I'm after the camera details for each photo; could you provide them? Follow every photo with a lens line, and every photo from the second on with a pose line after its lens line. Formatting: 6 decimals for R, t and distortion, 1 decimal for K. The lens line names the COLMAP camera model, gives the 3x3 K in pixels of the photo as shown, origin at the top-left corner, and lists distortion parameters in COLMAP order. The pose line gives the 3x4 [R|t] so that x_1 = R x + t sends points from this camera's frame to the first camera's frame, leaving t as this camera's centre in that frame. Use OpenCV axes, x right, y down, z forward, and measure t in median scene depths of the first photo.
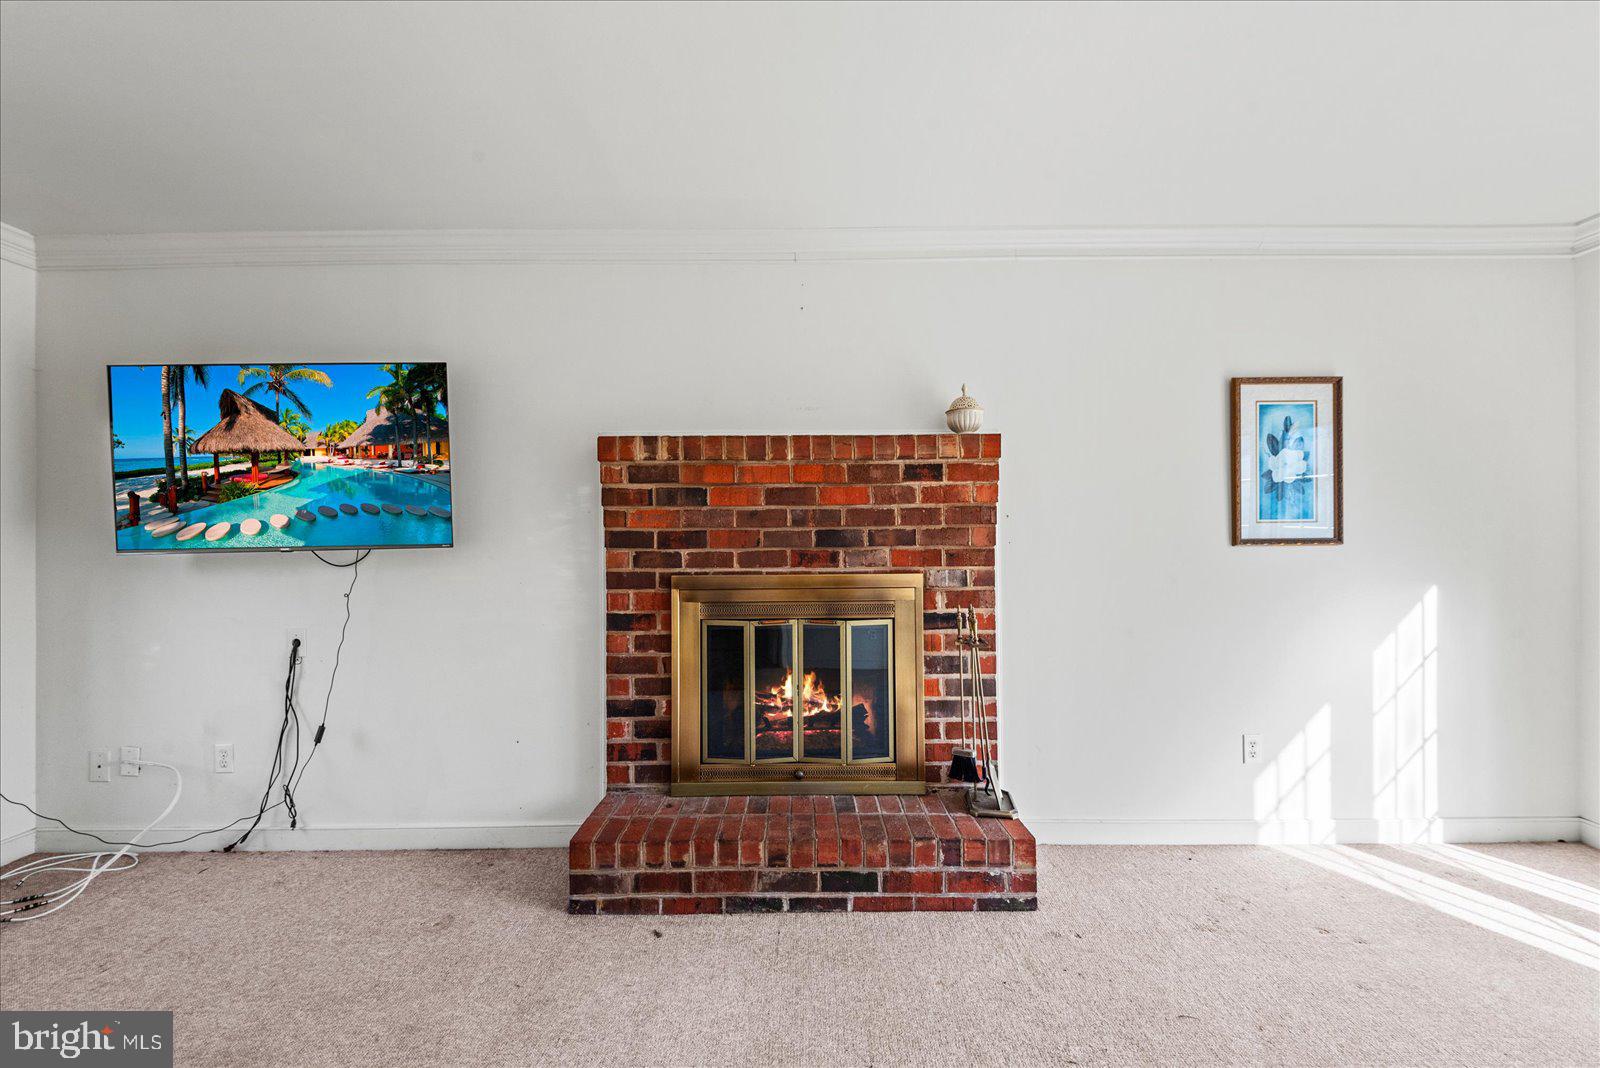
lens RADIAL K [[710.9, 0, 802.6], [0, 710.9, 535.4], [0, 0, 1]] dist [-0.012194, -0.000765]
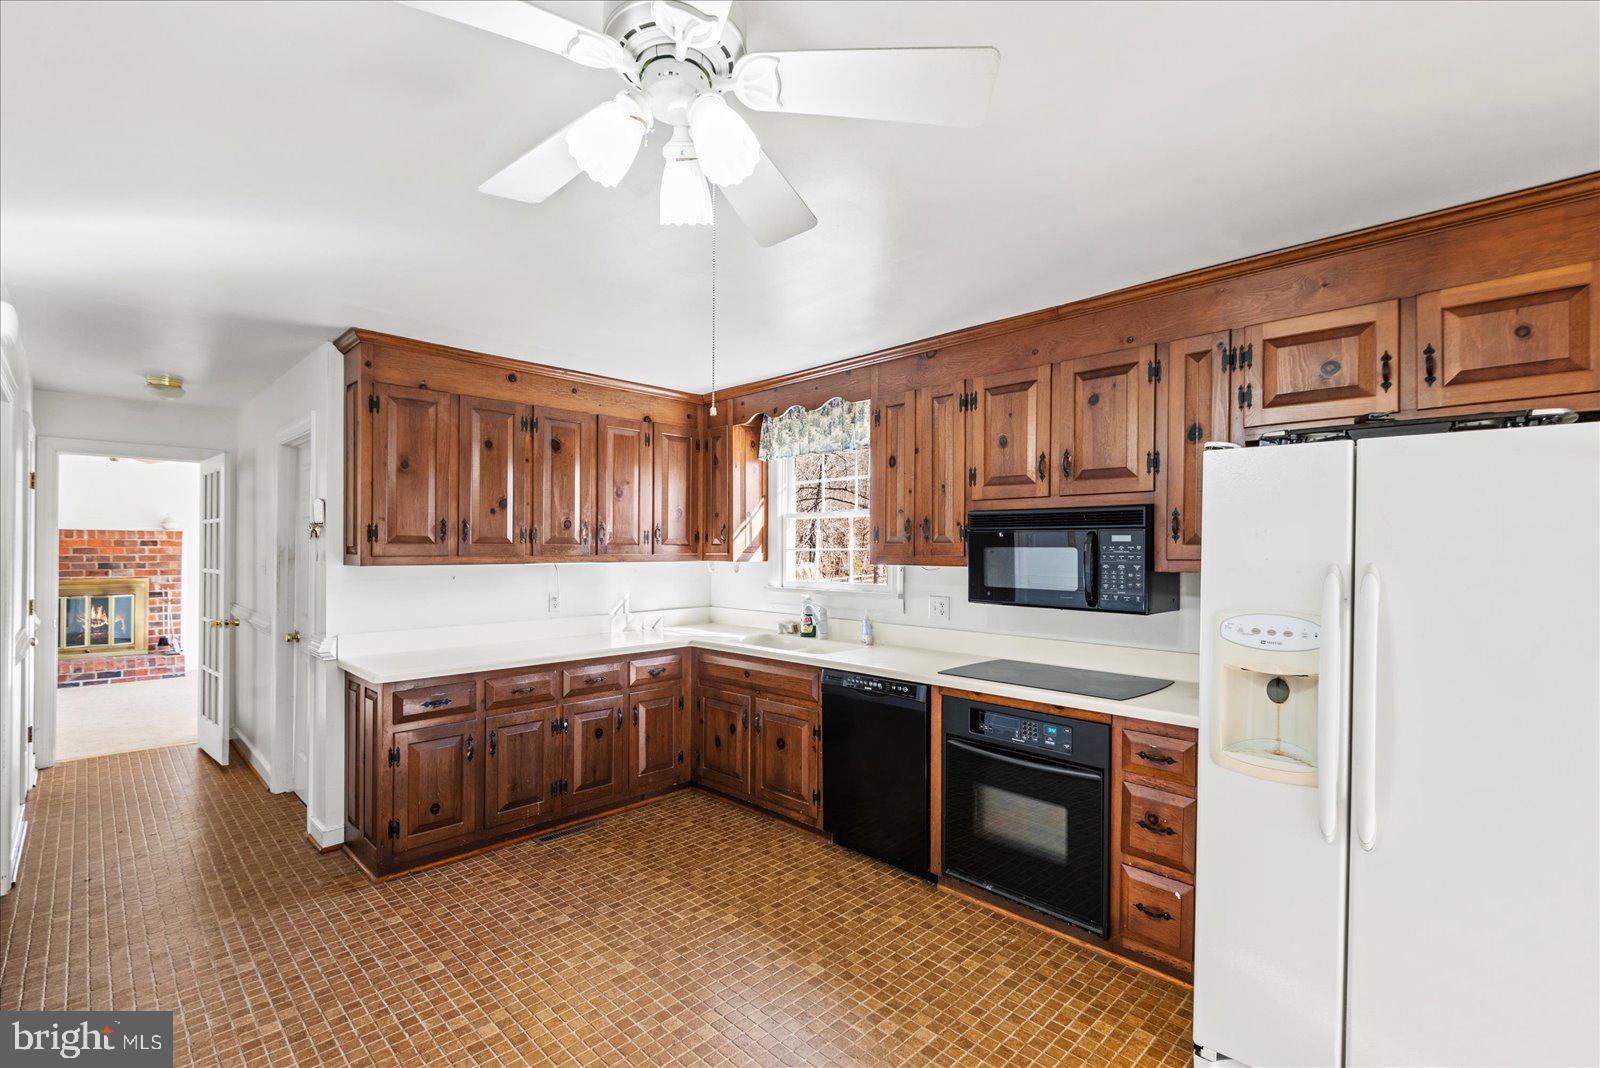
lens RADIAL K [[710.9, 0, 797.4], [0, 710.9, 545.6], [0, 0, 1]] dist [-0.012194, -0.000765]
pose [[0.708268, 0.015426, 0.705775, 0.018904], [-0.009038, 0.999877, -0.012785, -0.066572], [-0.705886, 0.002677, 0.708321, -2.915793]]
